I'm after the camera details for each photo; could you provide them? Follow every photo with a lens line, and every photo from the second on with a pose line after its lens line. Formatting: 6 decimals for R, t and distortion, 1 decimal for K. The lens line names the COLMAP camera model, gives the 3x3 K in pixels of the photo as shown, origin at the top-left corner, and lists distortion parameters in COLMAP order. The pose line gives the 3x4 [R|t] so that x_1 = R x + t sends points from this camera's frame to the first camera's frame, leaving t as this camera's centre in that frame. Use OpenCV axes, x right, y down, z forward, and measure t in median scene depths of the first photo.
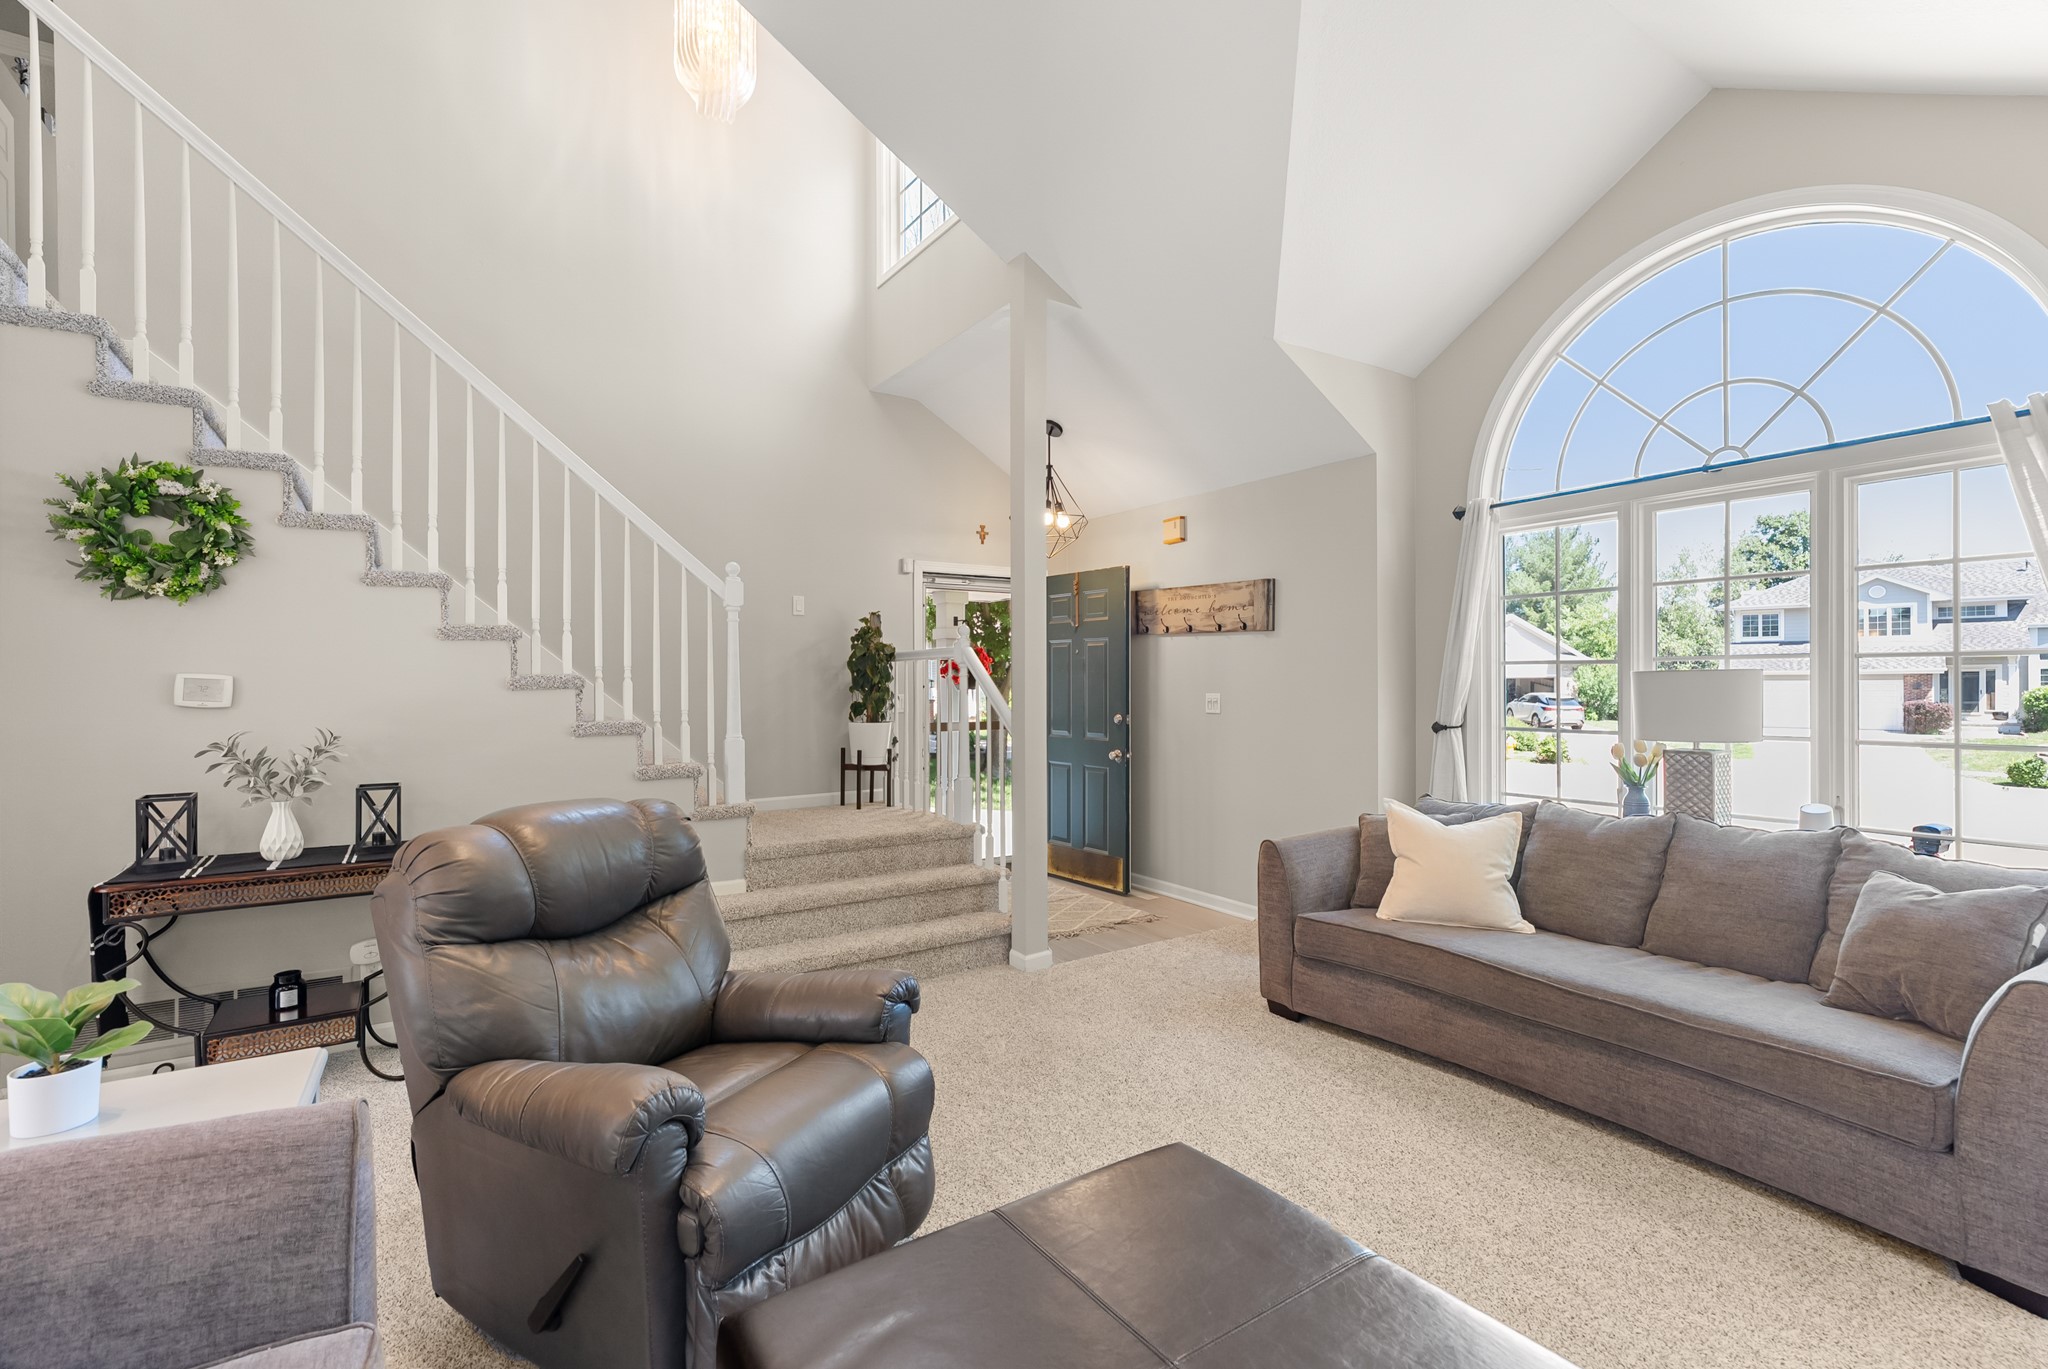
lens RADIAL K [[924.2, 0, 1018.3], [0, 924.2, 681.2], [0, 0, 1]] dist [0.001031, 0.000025]
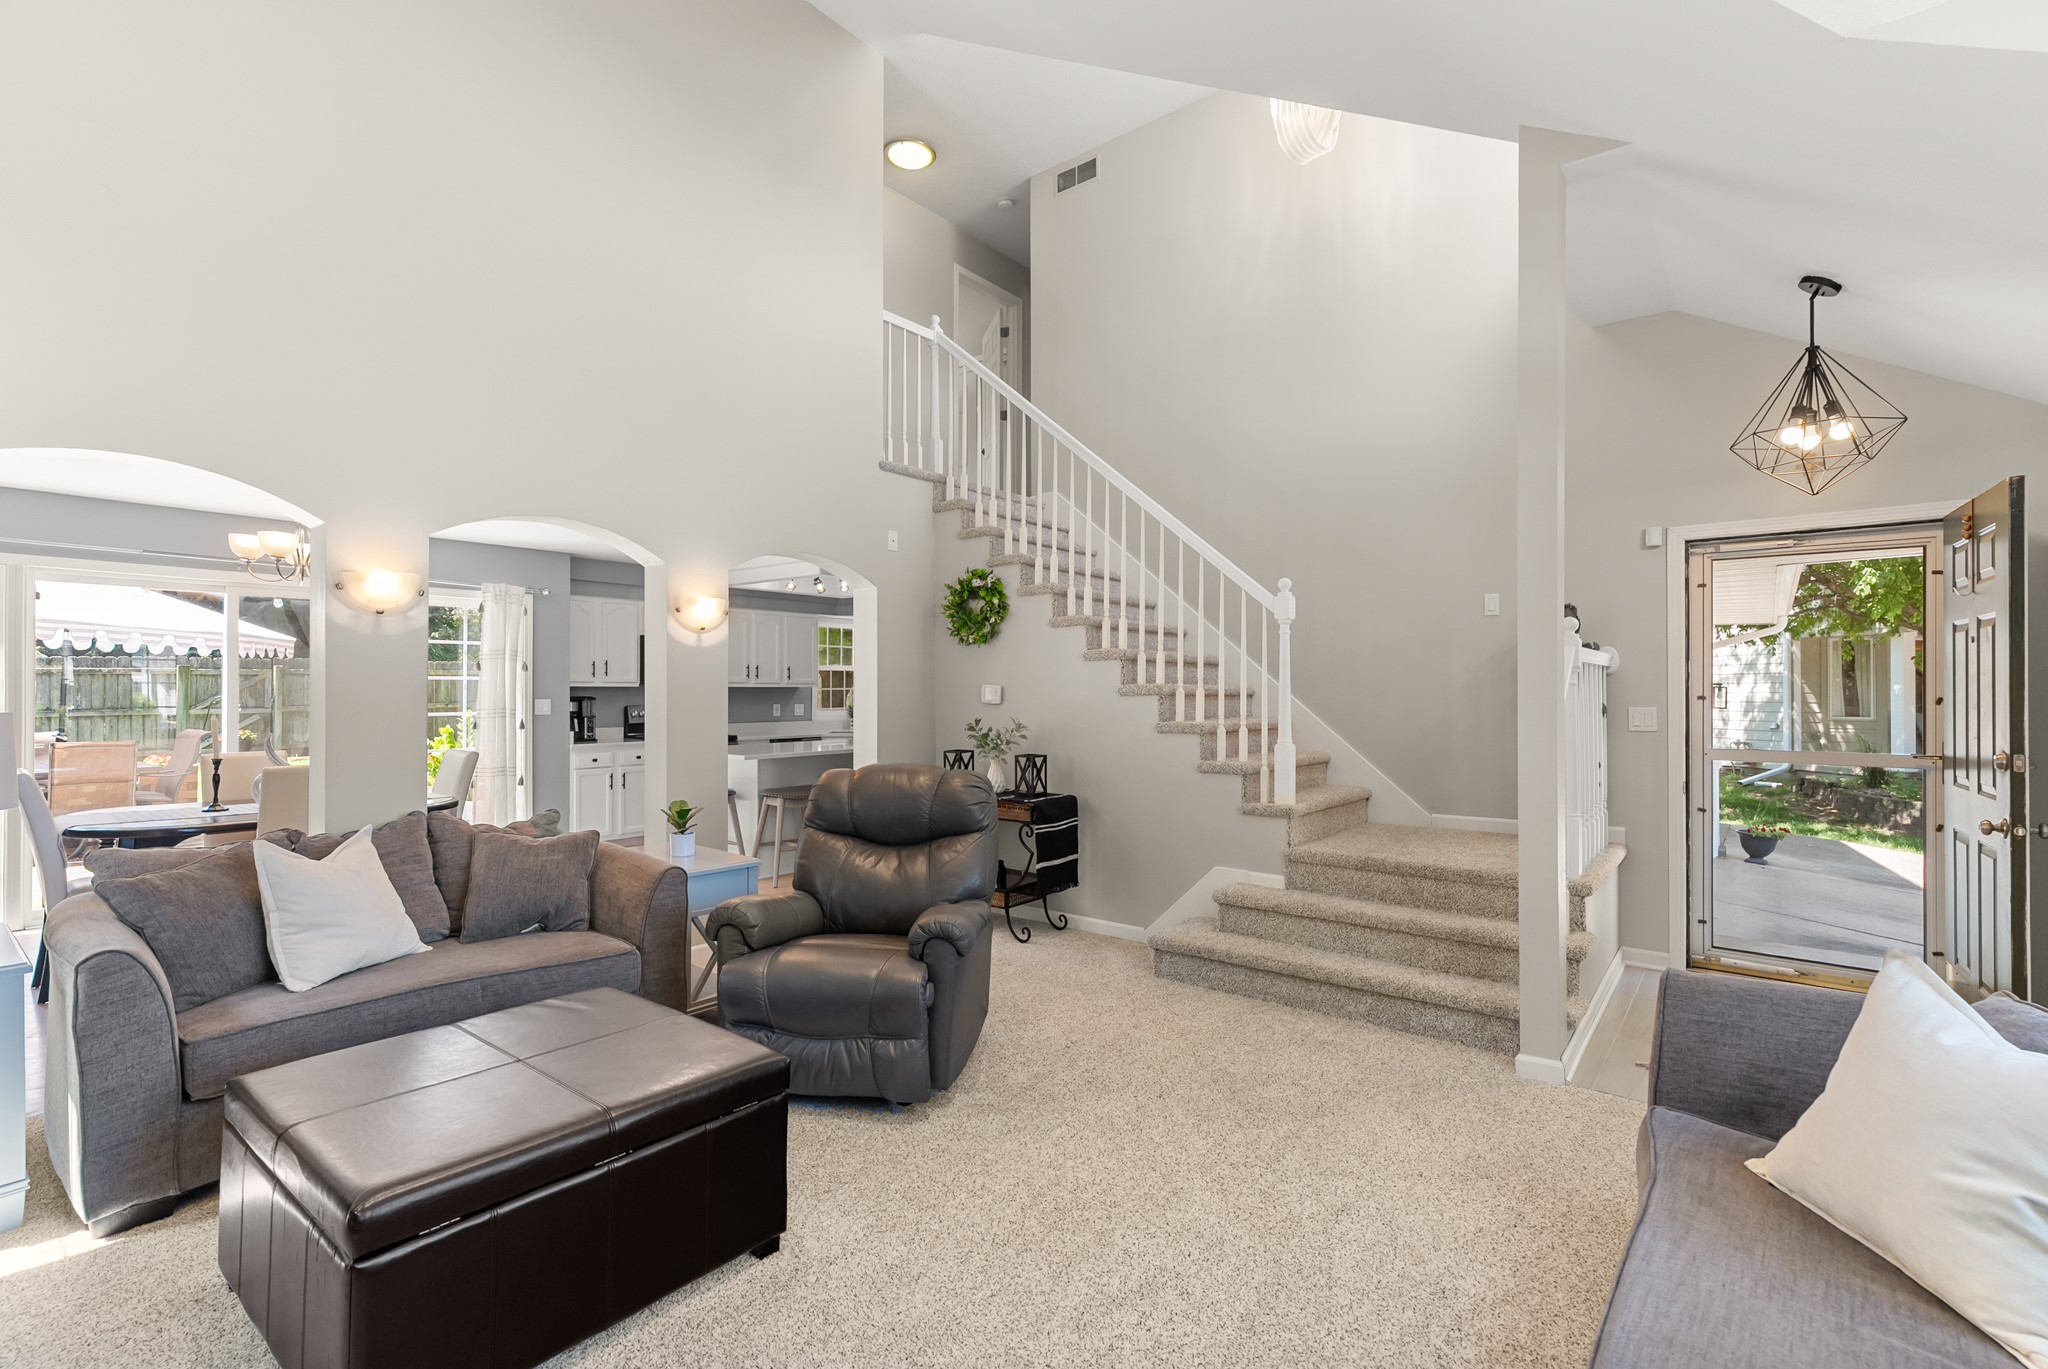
lens RADIAL K [[924.2, 0, 1018.3], [0, 924.2, 681.2], [0, 0, 1]] dist [0.001031, 0.000025]
pose [[0.300980, -0.003623, -0.953624, 0.626408], [0.000177, 0.999993, -0.003743, -0.005960], [0.953630, 0.000958, 0.300979, 0.390344]]
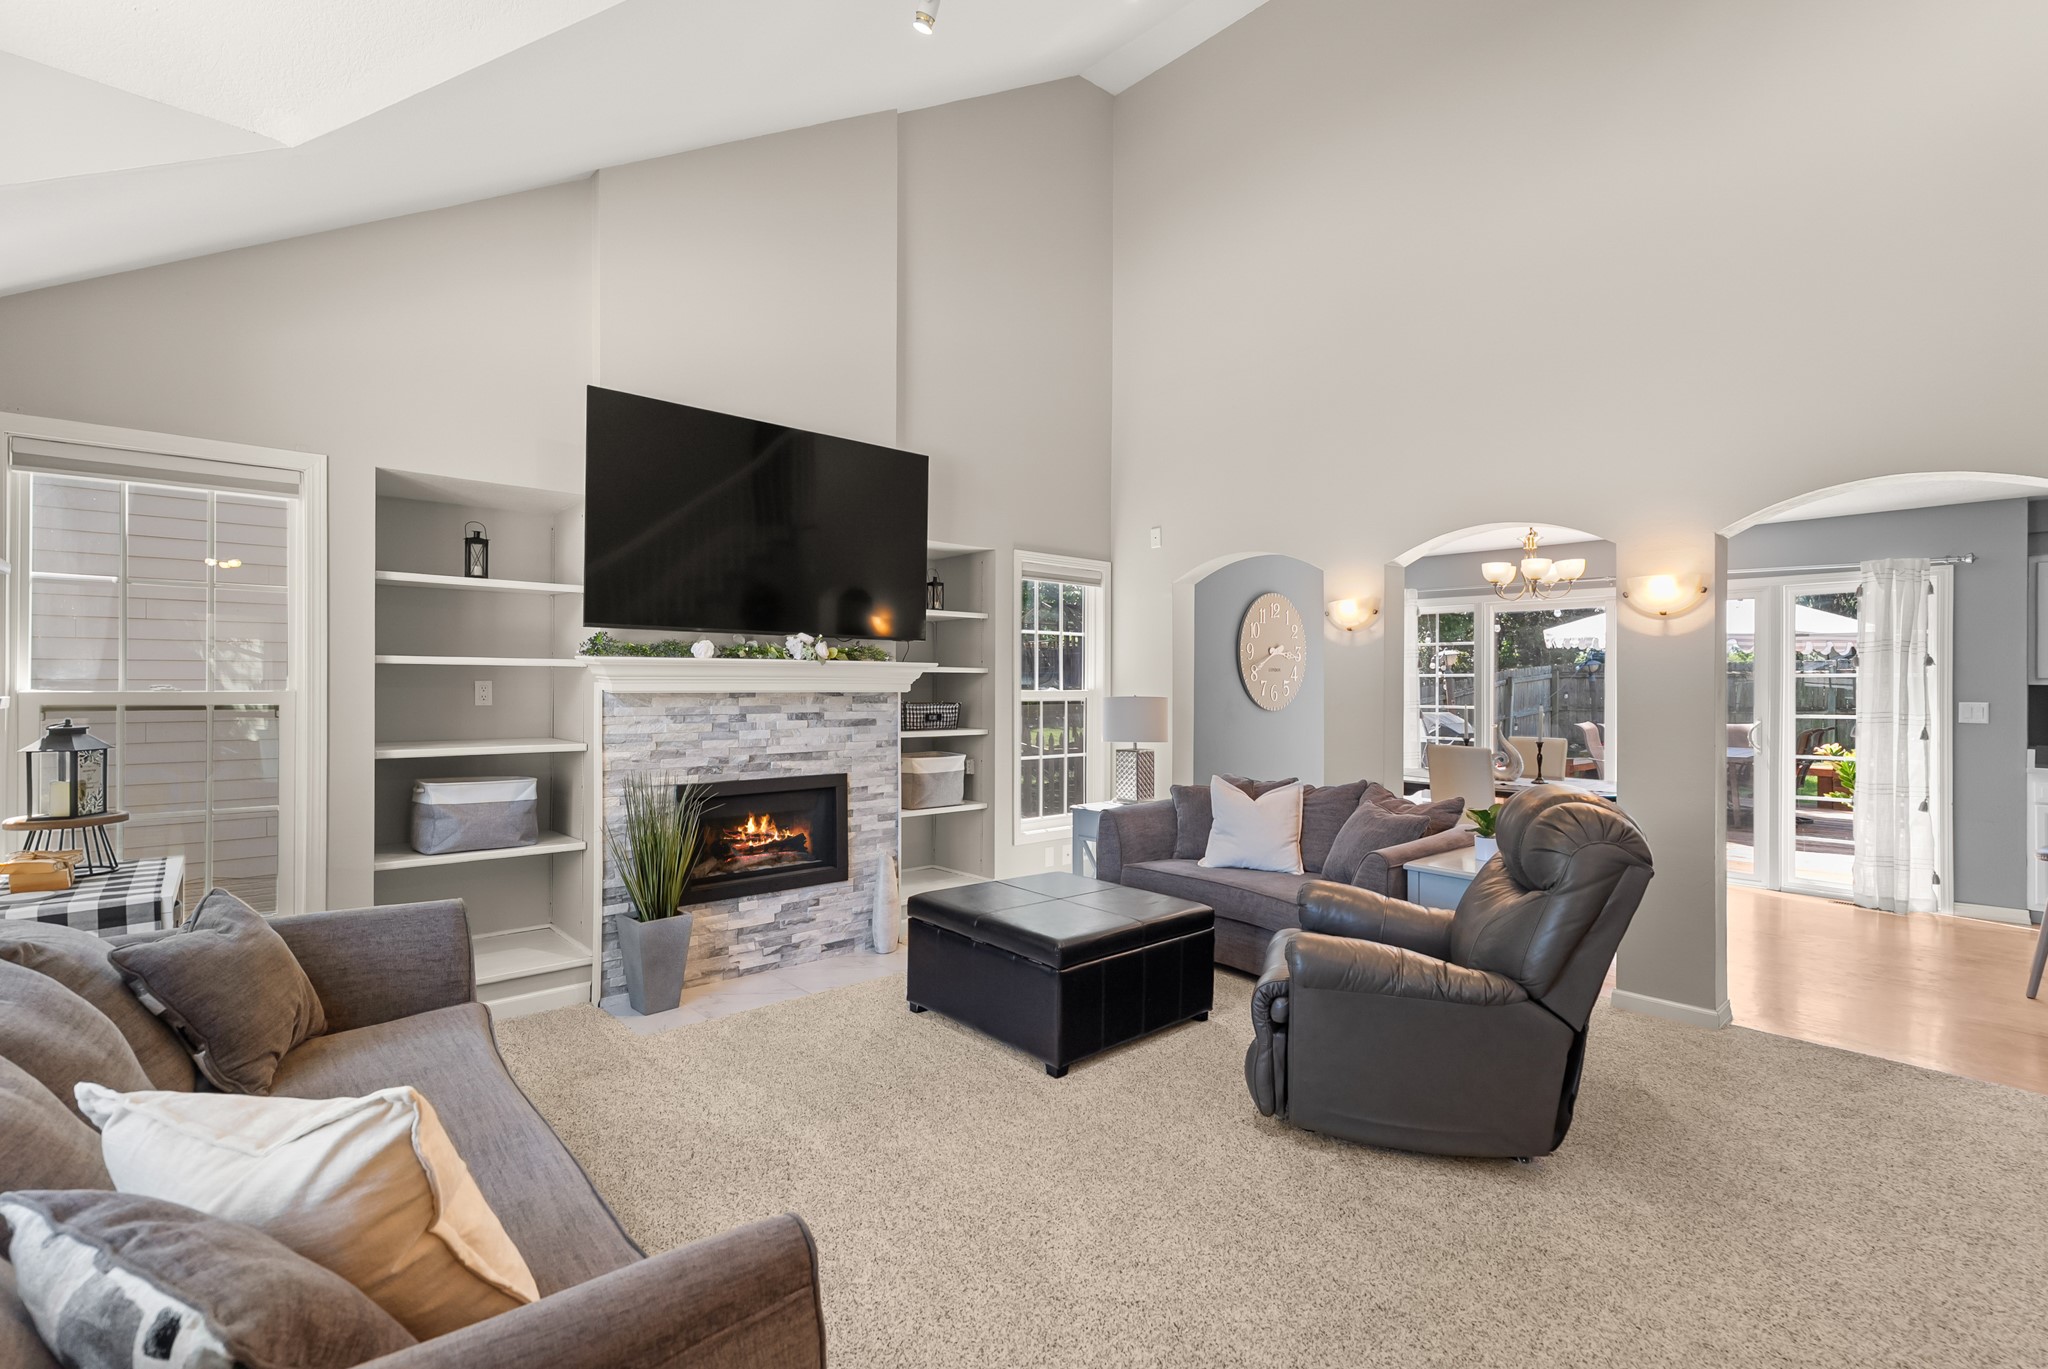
lens RADIAL K [[924.2, 0, 1018.3], [0, 924.2, 681.2], [0, 0, 1]] dist [0.001031, 0.000025]
pose [[-0.991562, 0.000040, -0.129632, 0.208796], [0.000721, 0.999986, -0.005206, -0.002799], [0.129630, -0.005256, -0.991549, 1.166757]]
